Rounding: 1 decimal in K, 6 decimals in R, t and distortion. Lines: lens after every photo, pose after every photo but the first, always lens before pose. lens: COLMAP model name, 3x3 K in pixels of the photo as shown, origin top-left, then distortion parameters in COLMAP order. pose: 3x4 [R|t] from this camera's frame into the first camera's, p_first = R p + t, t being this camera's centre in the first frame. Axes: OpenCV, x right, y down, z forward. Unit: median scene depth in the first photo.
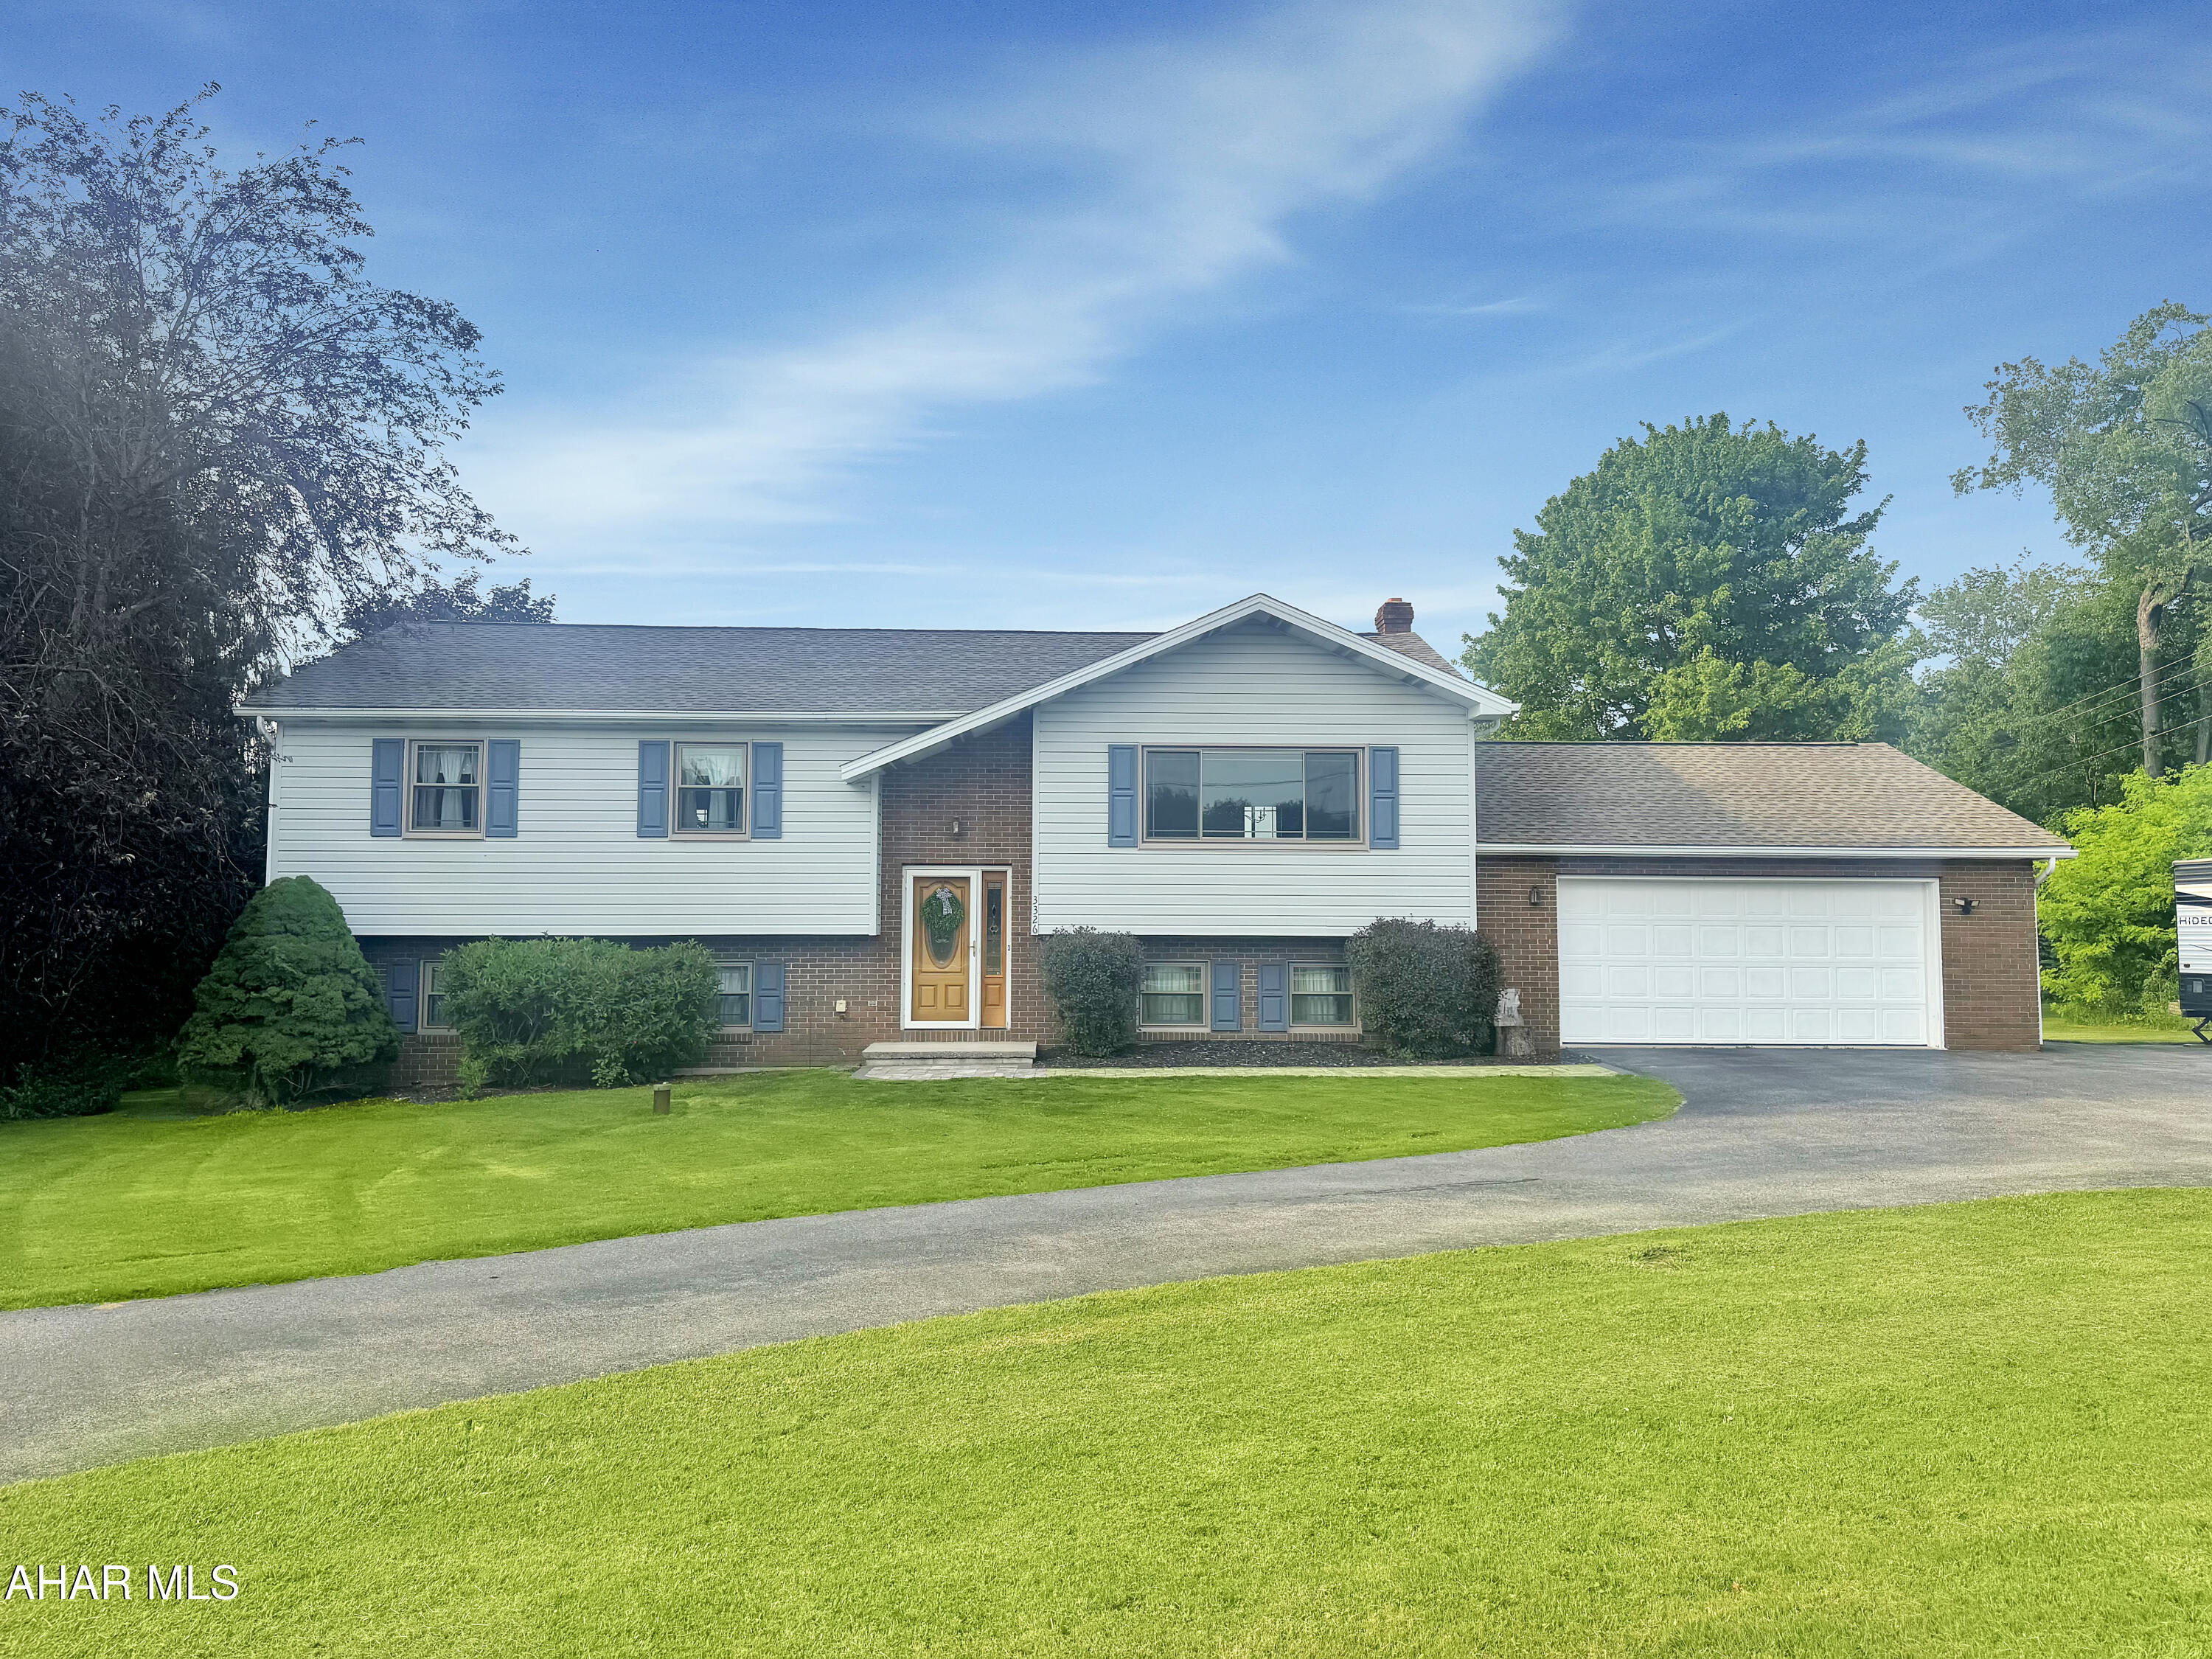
lens RADIAL K [[1578.6, 0, 1105.0], [0, 1578.6, 821.5], [0, 0, 1]] dist [0.012282, -0.005105]
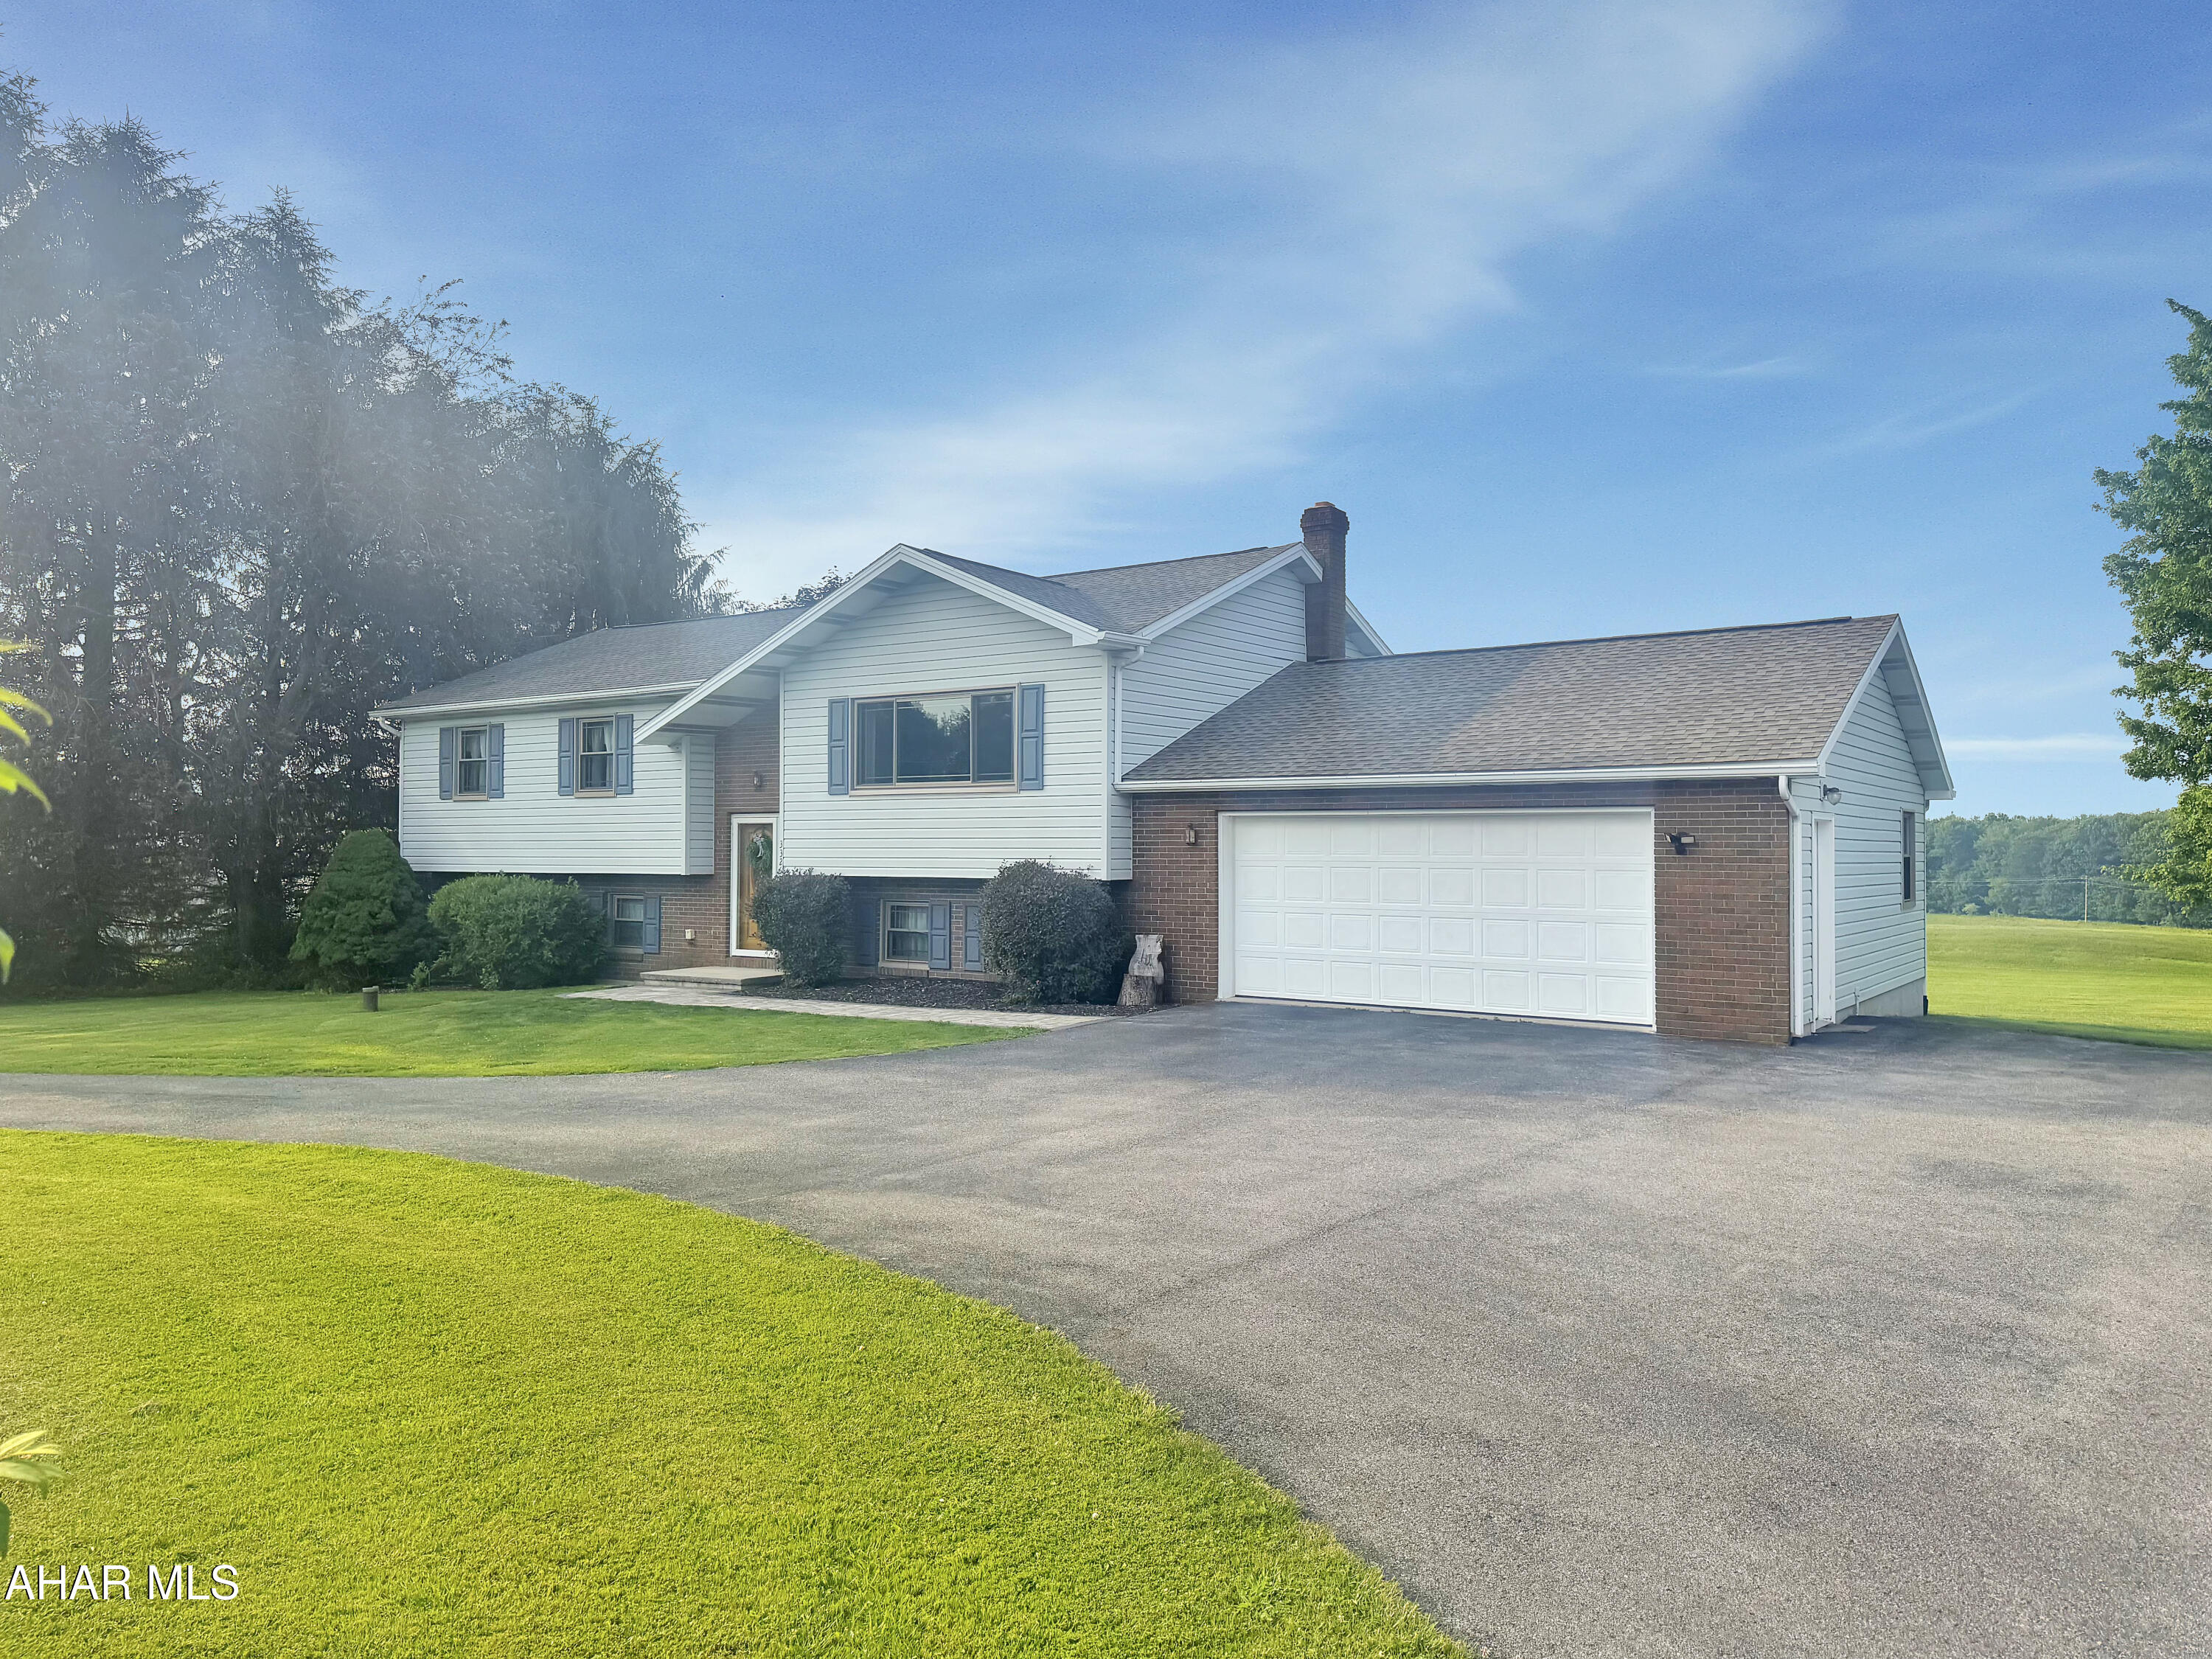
lens RADIAL K [[1578.6, 0, 1106.3], [0, 1578.6, 838.2], [0, 0, 1]] dist [0.012282, -0.005105]
pose [[0.800923, -0.008349, -0.598709, 0.796156], [0.036688, 0.998708, 0.035151, 0.014861], [0.597642, -0.050119, 0.800195, 0.243772]]
